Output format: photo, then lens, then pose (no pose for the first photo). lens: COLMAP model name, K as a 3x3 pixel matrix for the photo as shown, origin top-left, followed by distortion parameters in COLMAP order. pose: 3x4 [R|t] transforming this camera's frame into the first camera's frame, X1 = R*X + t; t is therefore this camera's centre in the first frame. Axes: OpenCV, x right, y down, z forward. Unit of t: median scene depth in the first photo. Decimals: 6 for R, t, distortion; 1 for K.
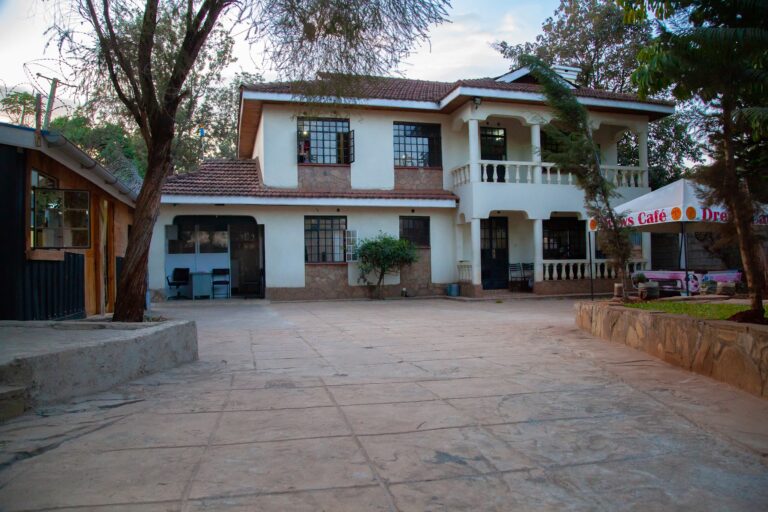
lens RADIAL K [[571.8, 0, 382.7], [0, 571.8, 250.4], [0, 0, 1]] dist [-0.070162, -0.003081]
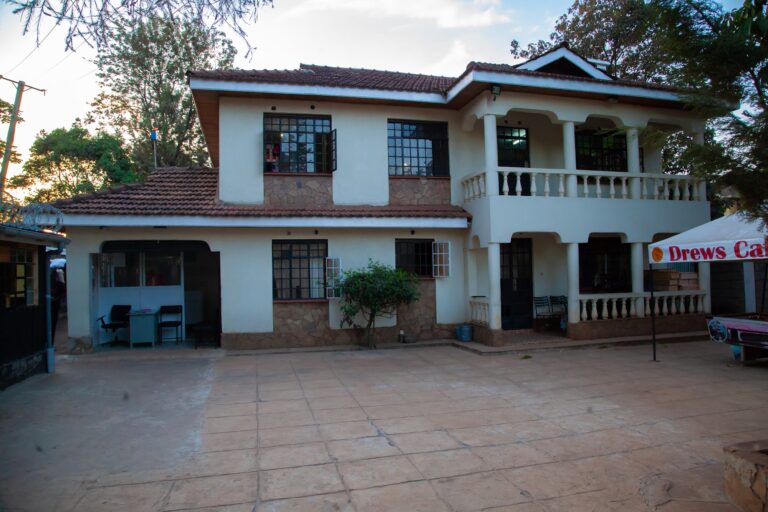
lens RADIAL K [[571.8, 0, 384.1], [0, 571.8, 257.6], [0, 0, 1]] dist [-0.070162, -0.003081]
pose [[0.999964, -0.003282, -0.007863, 0.019986], [0.003237, 0.999978, -0.005787, -0.030703], [0.007882, 0.005761, 0.999952, 0.219175]]
